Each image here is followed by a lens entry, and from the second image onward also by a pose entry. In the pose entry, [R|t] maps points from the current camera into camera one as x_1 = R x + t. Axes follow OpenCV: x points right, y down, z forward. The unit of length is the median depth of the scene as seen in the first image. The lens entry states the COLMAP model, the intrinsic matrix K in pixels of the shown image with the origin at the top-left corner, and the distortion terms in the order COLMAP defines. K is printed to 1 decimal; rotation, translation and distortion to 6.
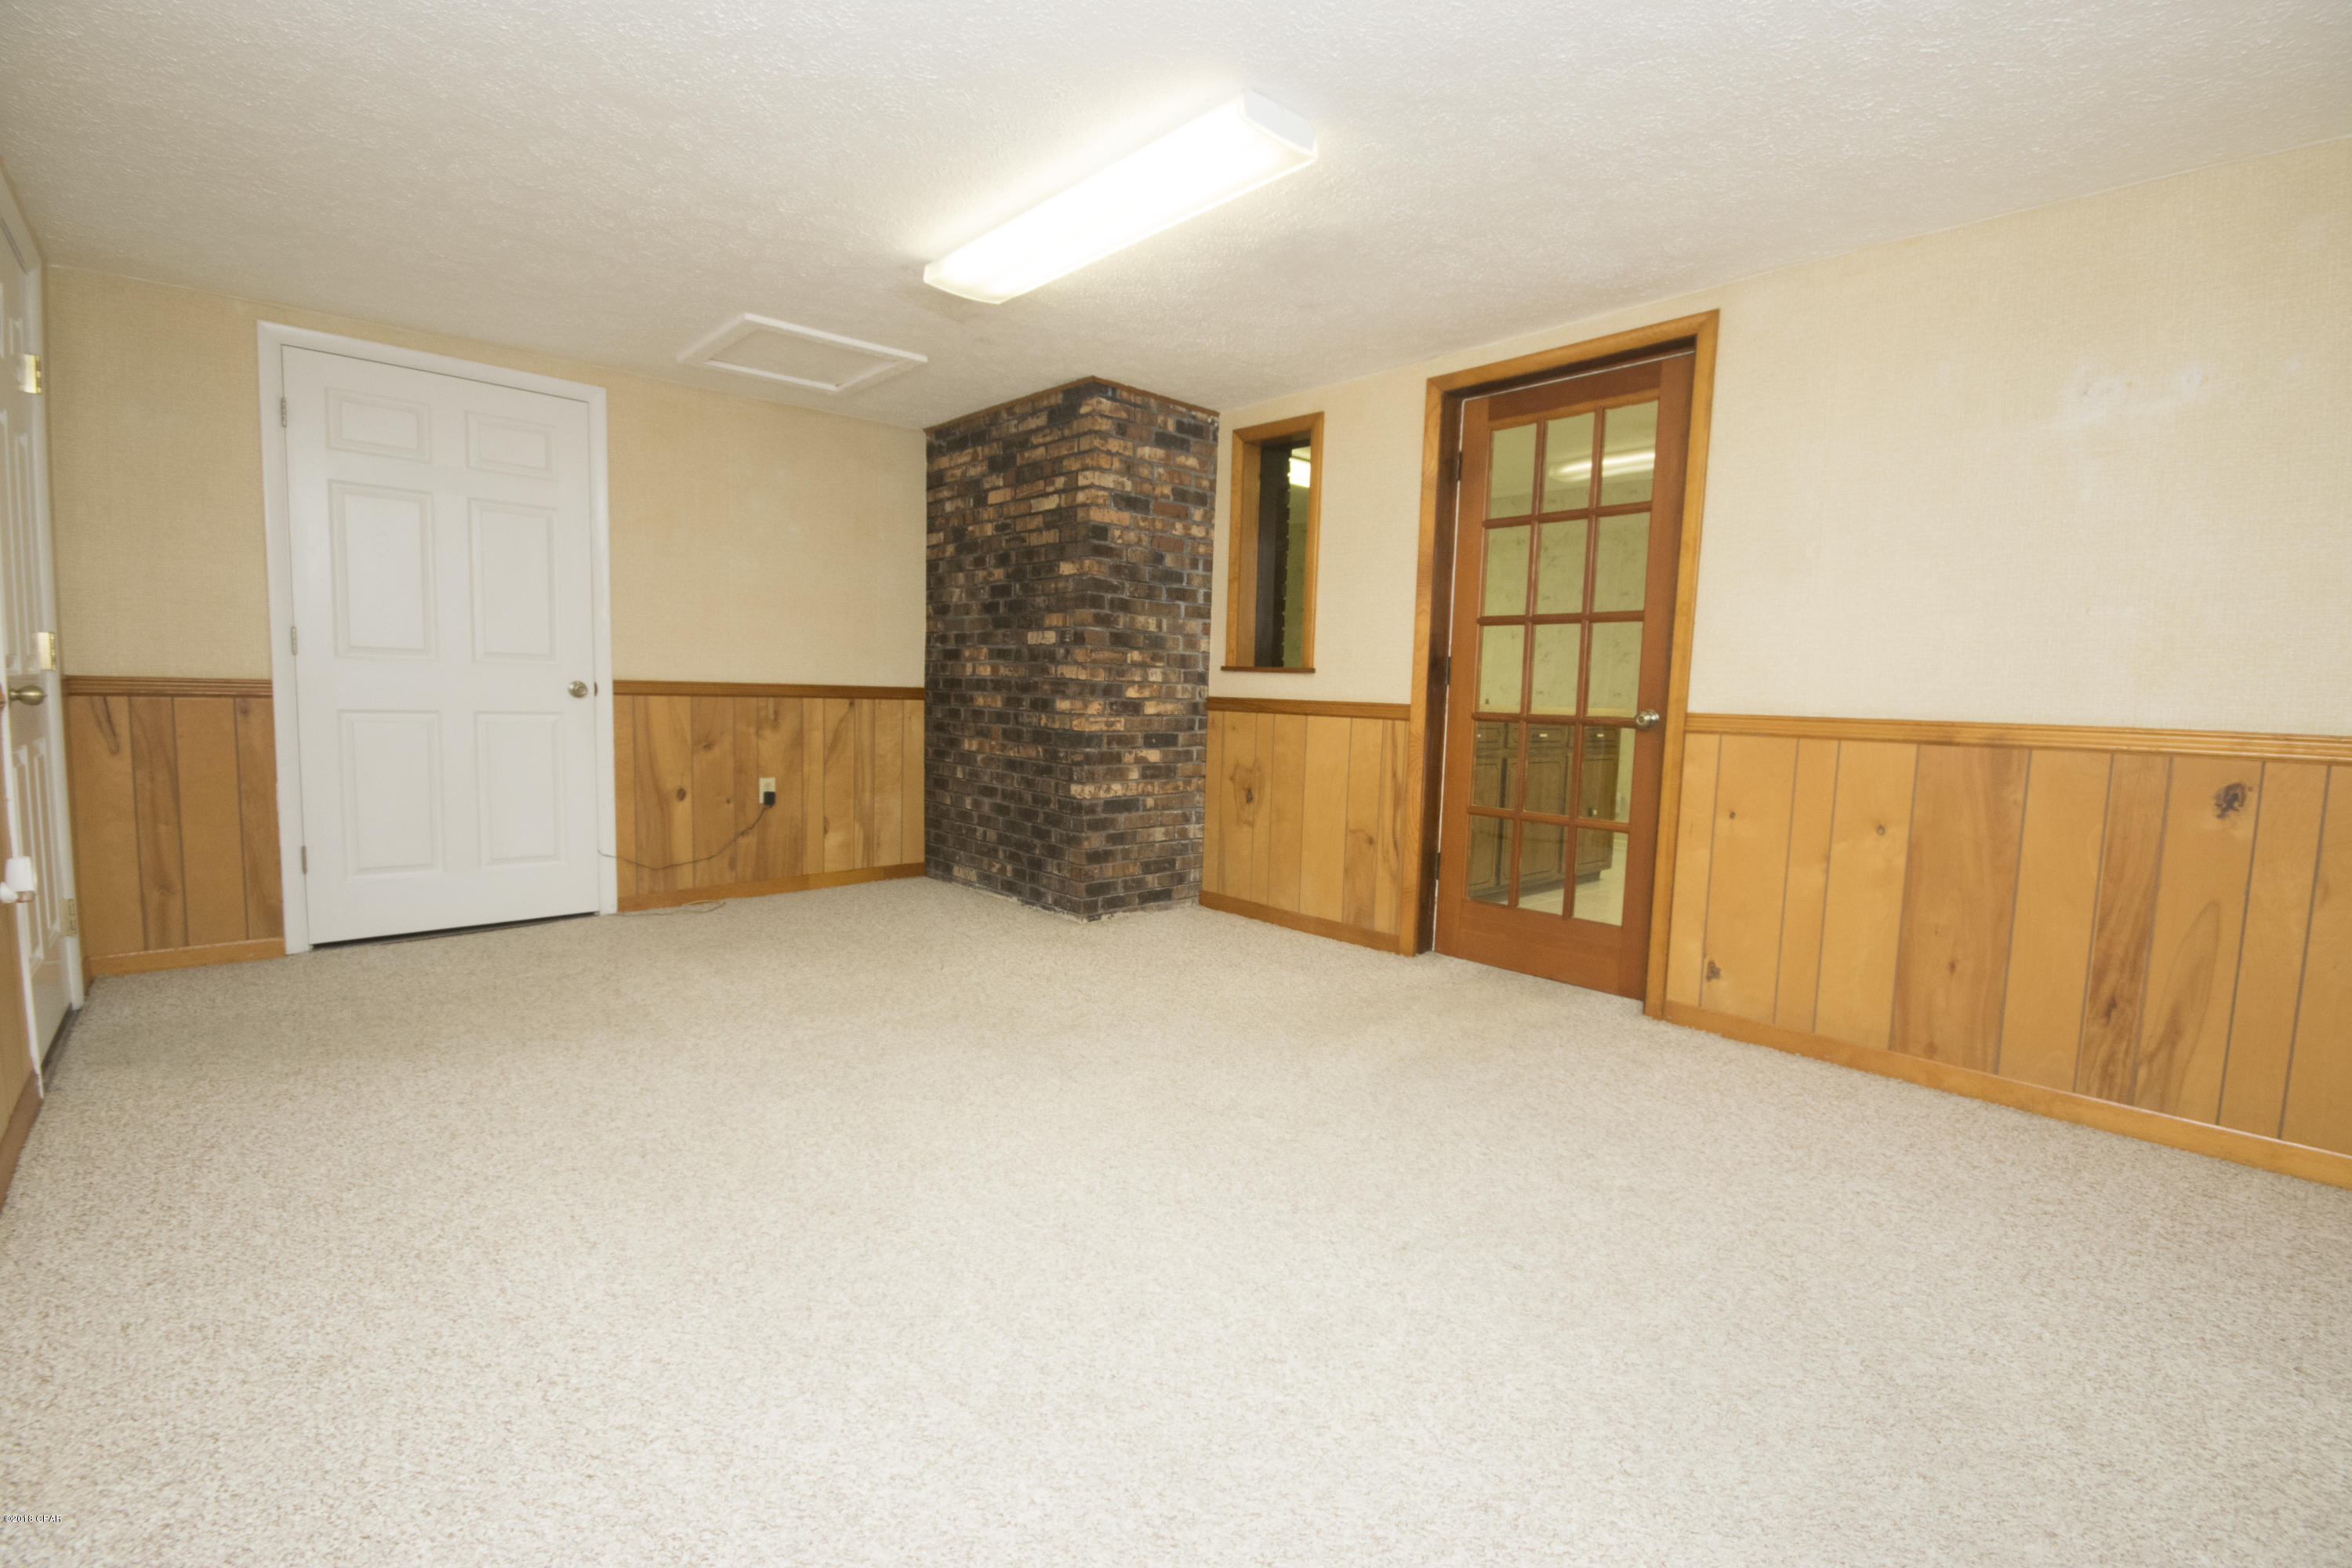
lens RADIAL K [[1025.3, 0, 1176.0], [0, 1025.3, 784.0], [0, 0, 1]] dist [0.002564, -0.006932]
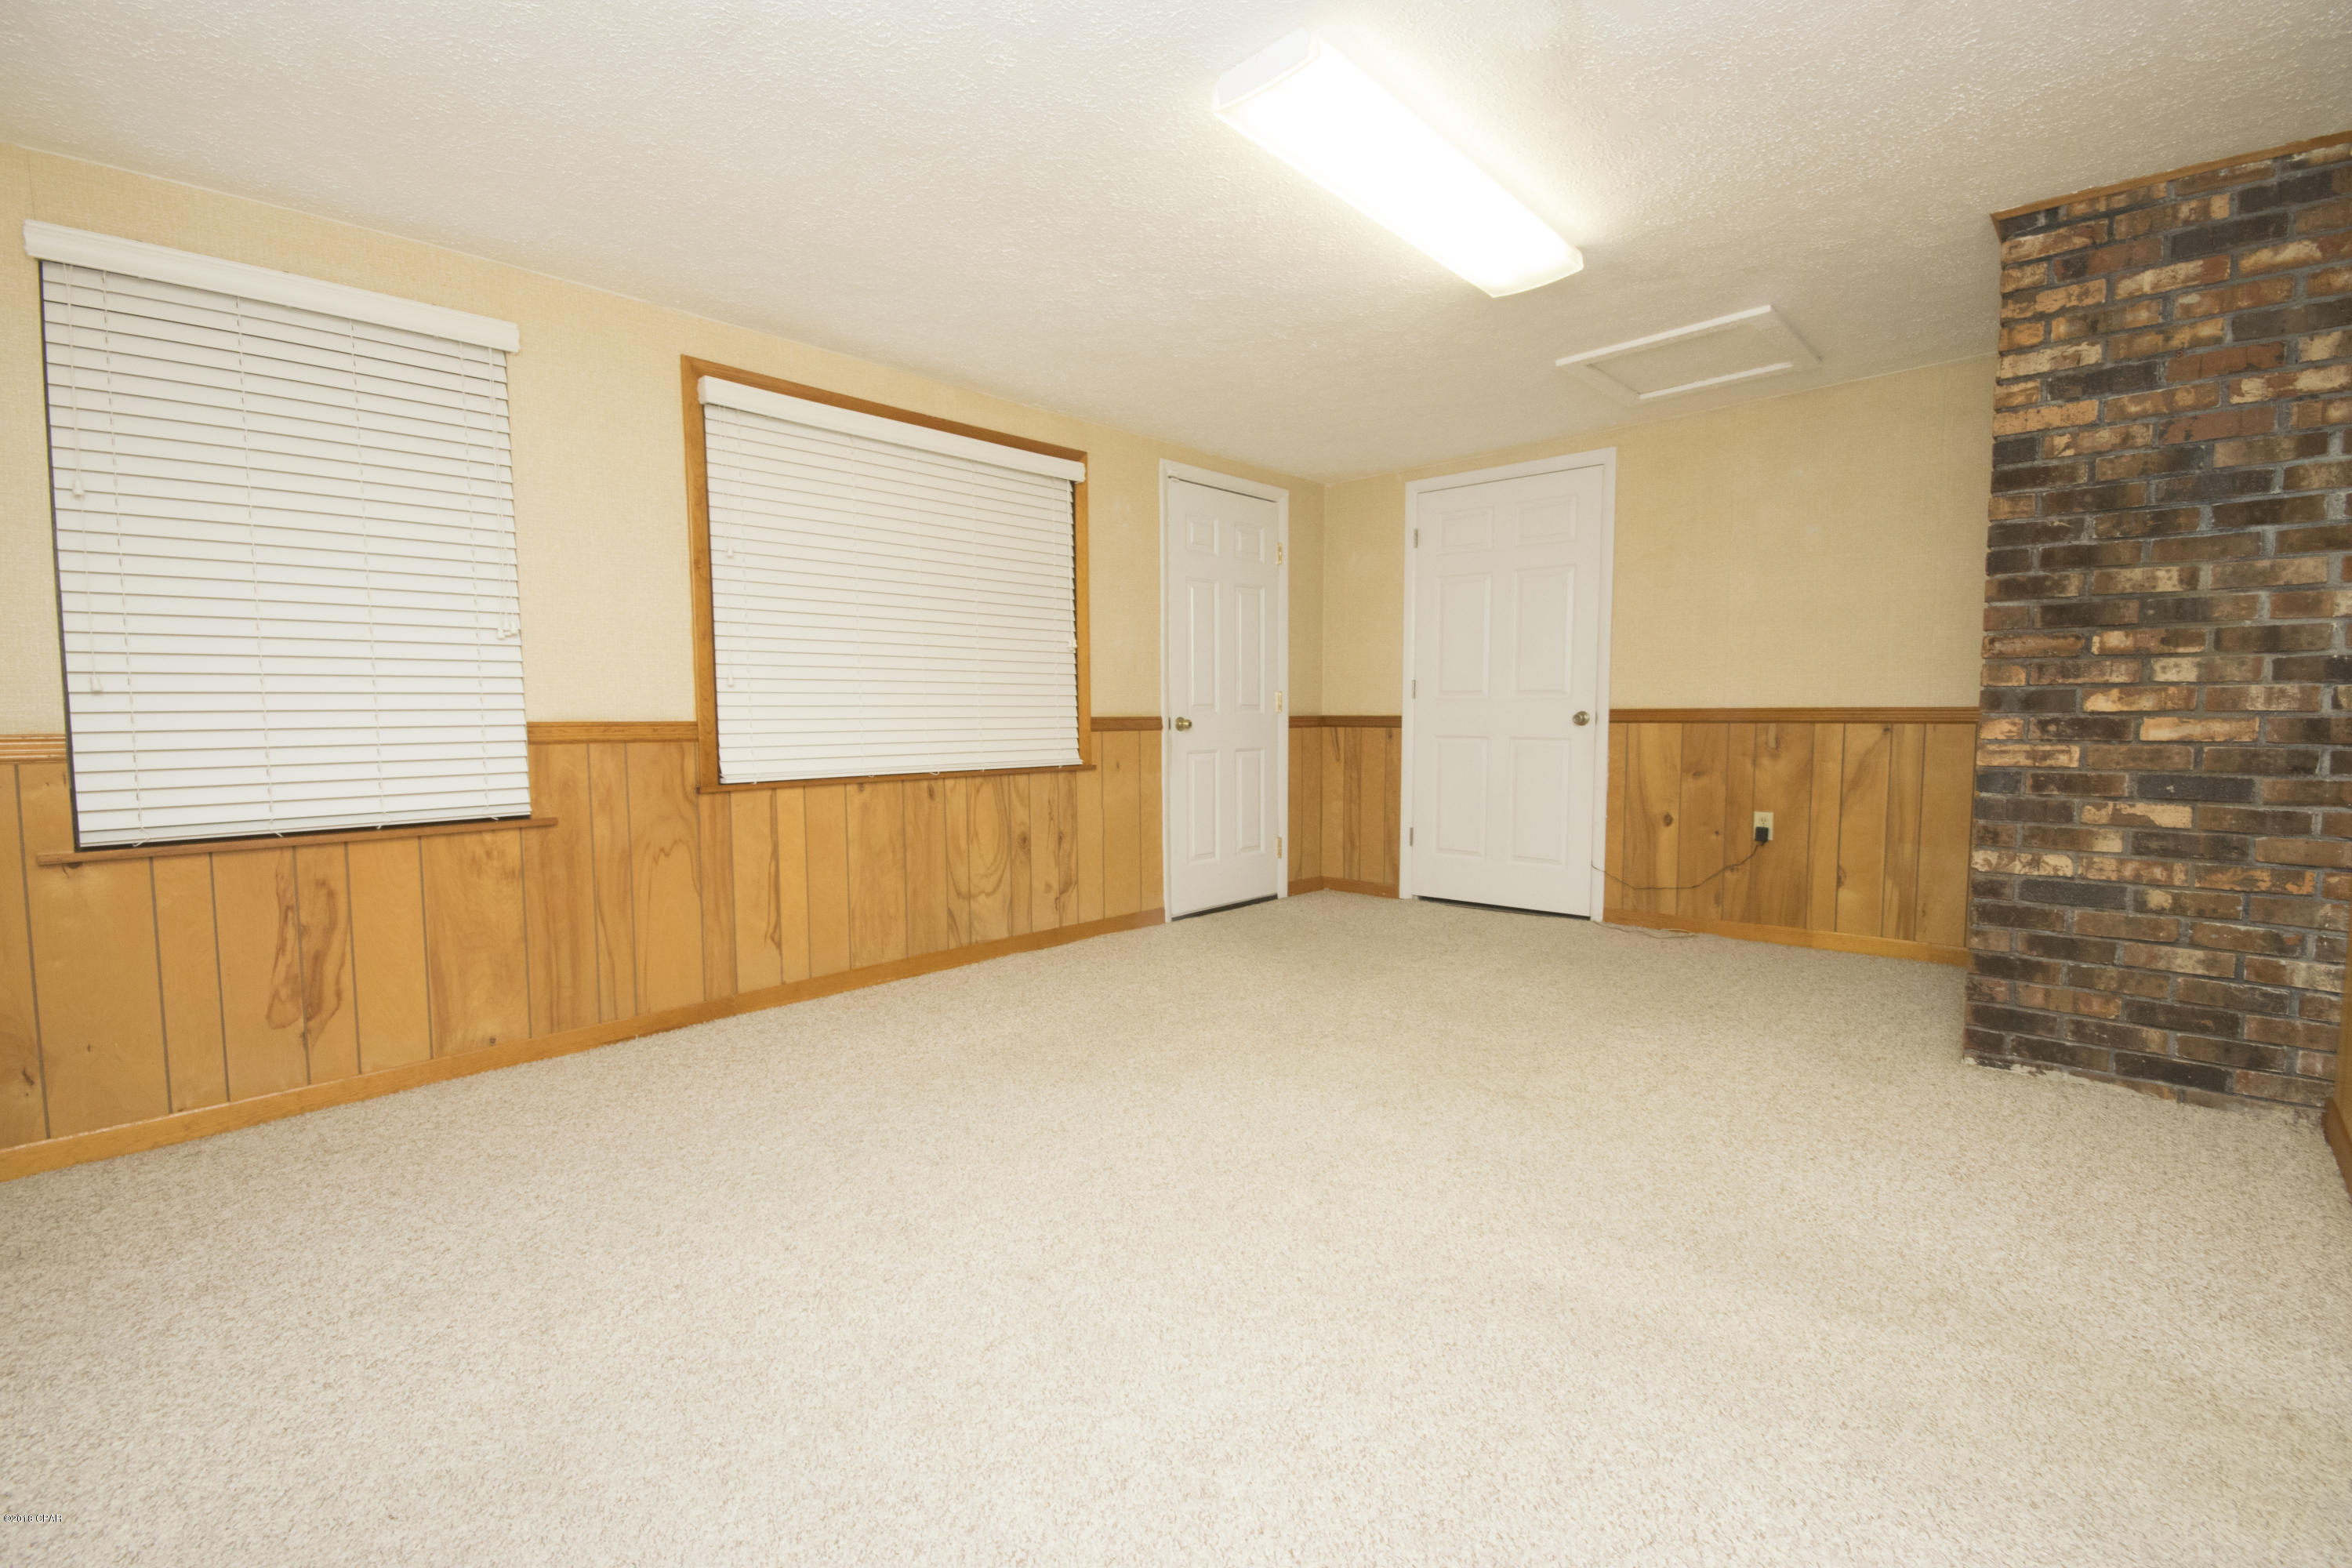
lens RADIAL K [[1025.3, 0, 1176.0], [0, 1025.3, 784.0], [0, 0, 1]] dist [0.002564, -0.006932]
pose [[0.095270, 0.040751, -0.994617, 0.483189], [-0.084297, 0.995903, 0.032729, -0.017741], [0.991876, 0.080725, 0.098315, 0.420925]]
